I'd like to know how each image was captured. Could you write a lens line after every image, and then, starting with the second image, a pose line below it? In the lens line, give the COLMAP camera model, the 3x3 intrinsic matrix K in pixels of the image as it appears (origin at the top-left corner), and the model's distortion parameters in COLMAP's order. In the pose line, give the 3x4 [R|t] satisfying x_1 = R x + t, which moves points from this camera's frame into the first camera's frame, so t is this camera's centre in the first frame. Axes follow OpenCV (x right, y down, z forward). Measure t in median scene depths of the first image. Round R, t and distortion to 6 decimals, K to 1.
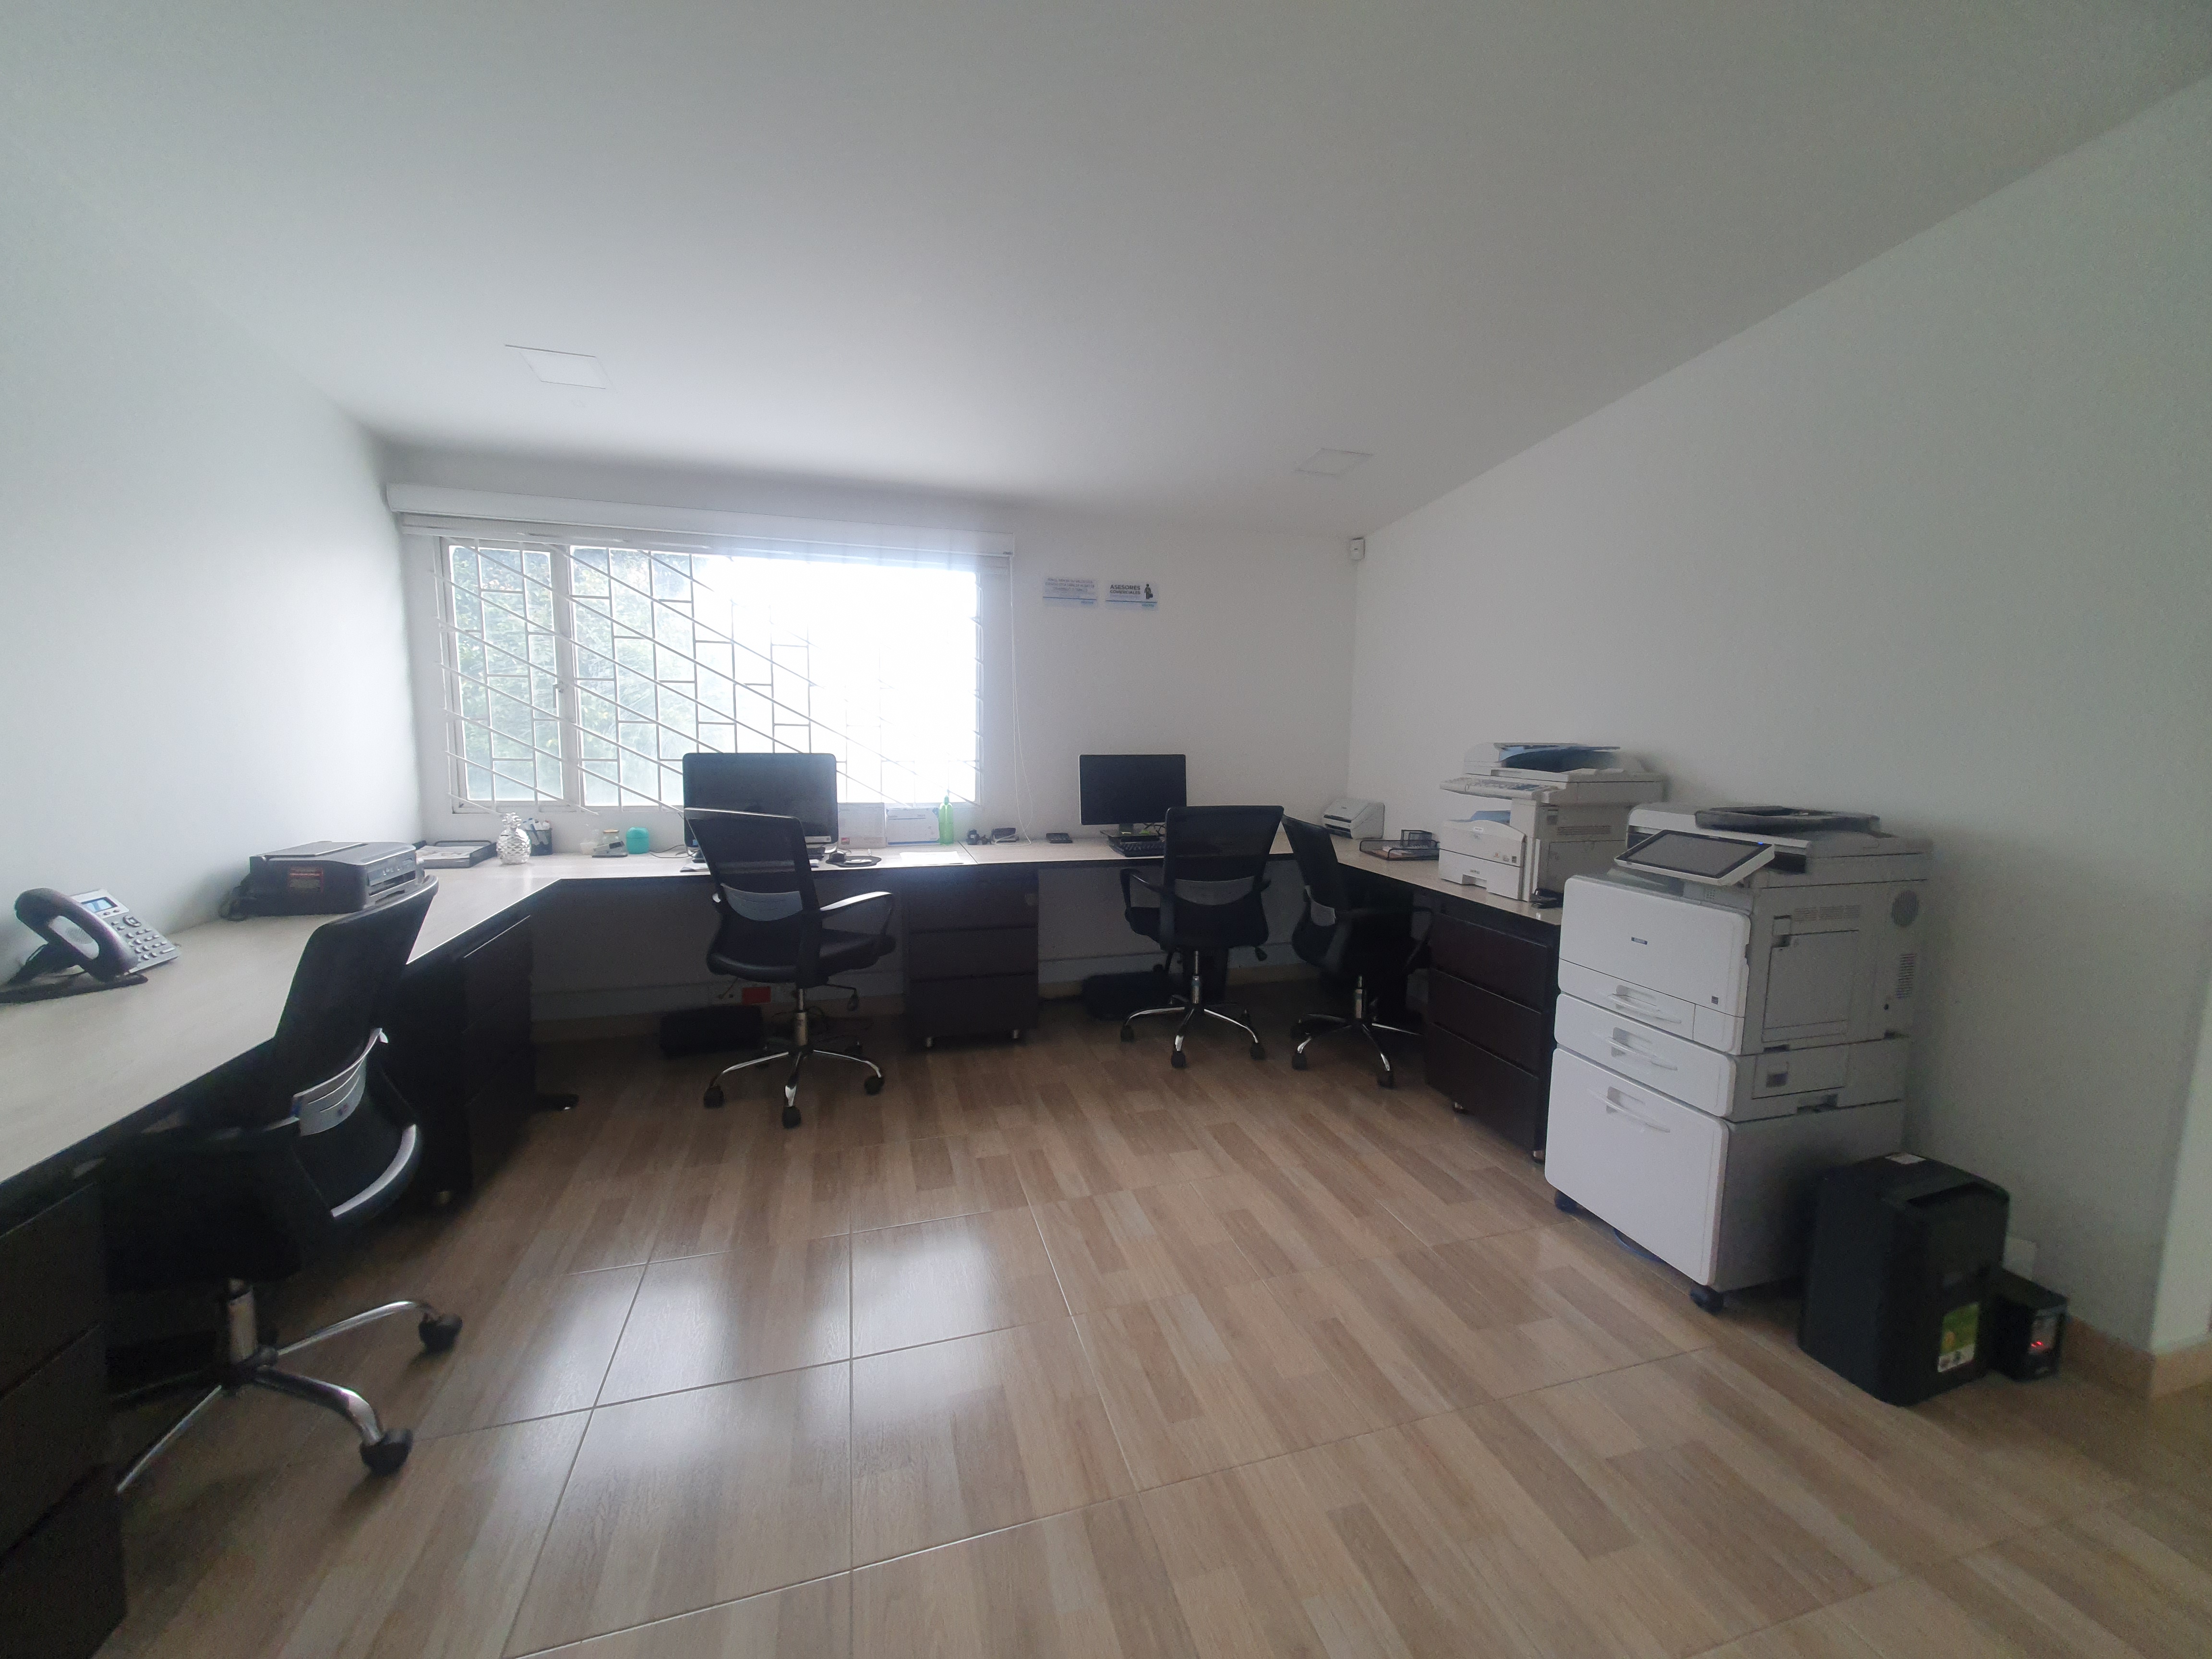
lens RADIAL K [[873.0, 0, 1107.7], [0, 873.0, 826.5], [0, 0, 1]] dist [0.003919, 0.000679]
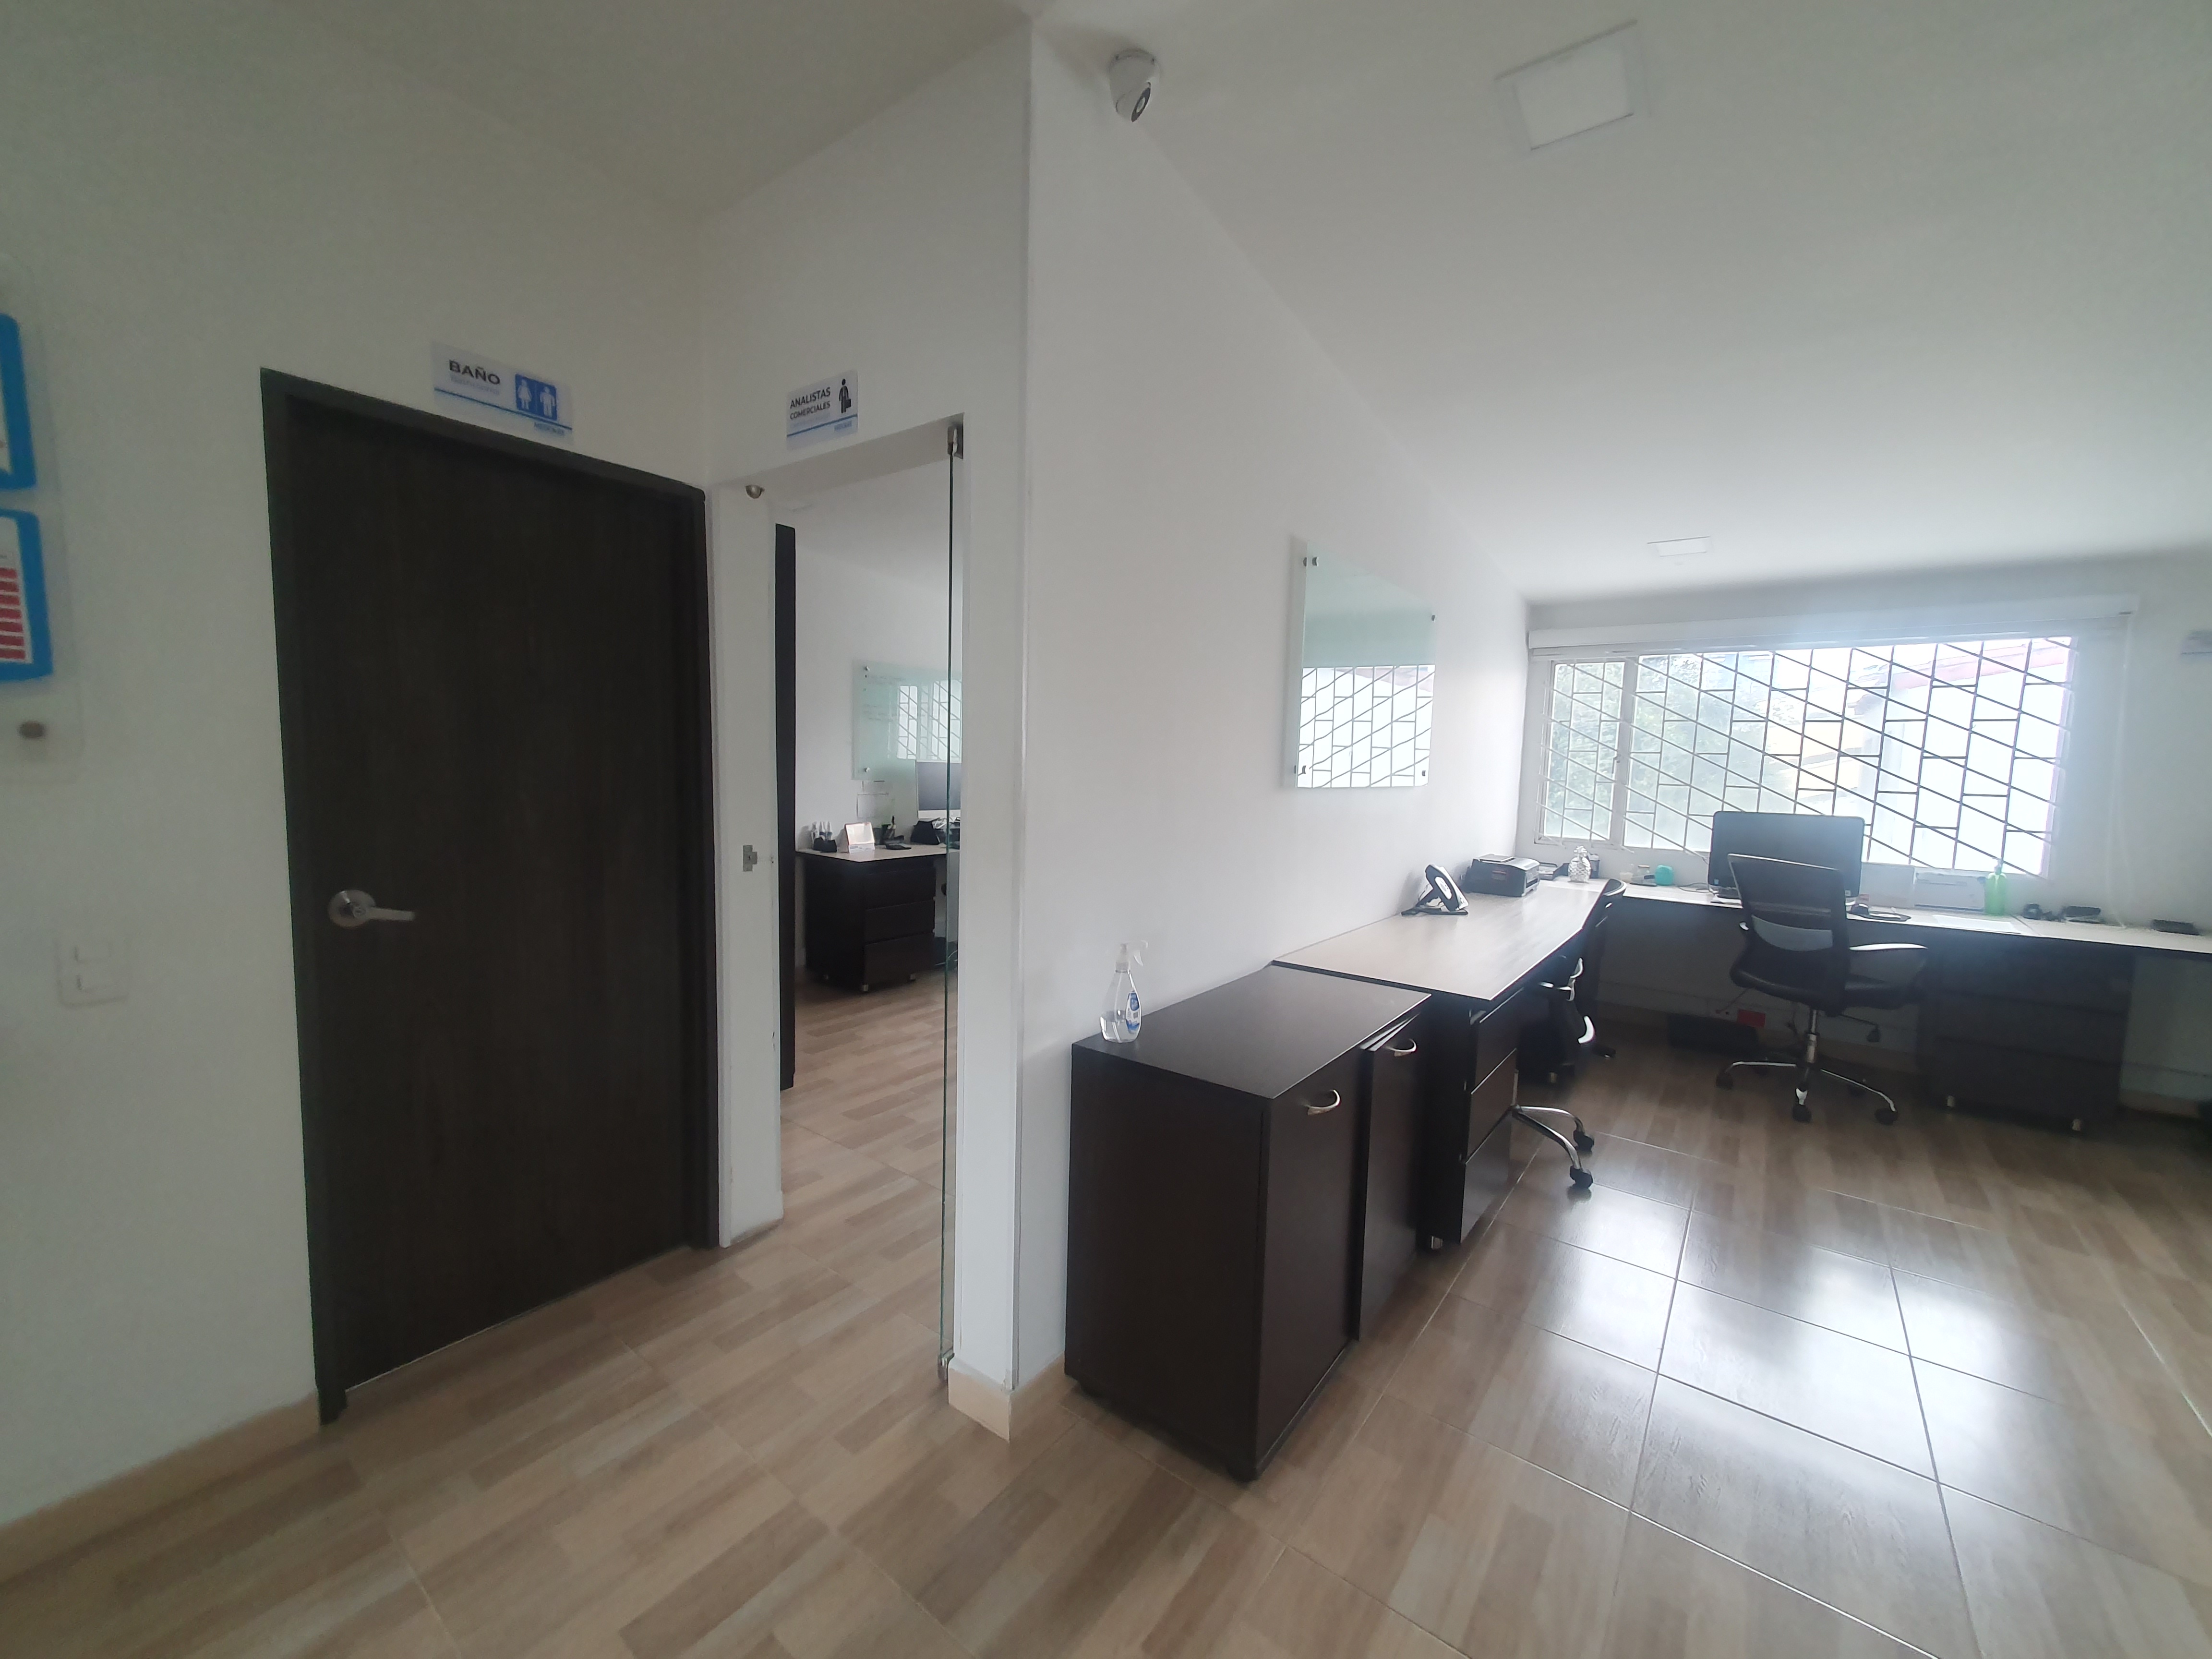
lens RADIAL K [[873.0, 0, 1111.6], [0, 873.0, 835.2], [0, 0, 1]] dist [0.003919, 0.000679]
pose [[0.590295, 0.073033, -0.803877, 0.020039], [-0.107582, 0.994132, 0.011320, 0.031334], [0.799986, 0.079801, 0.594688, -0.455631]]
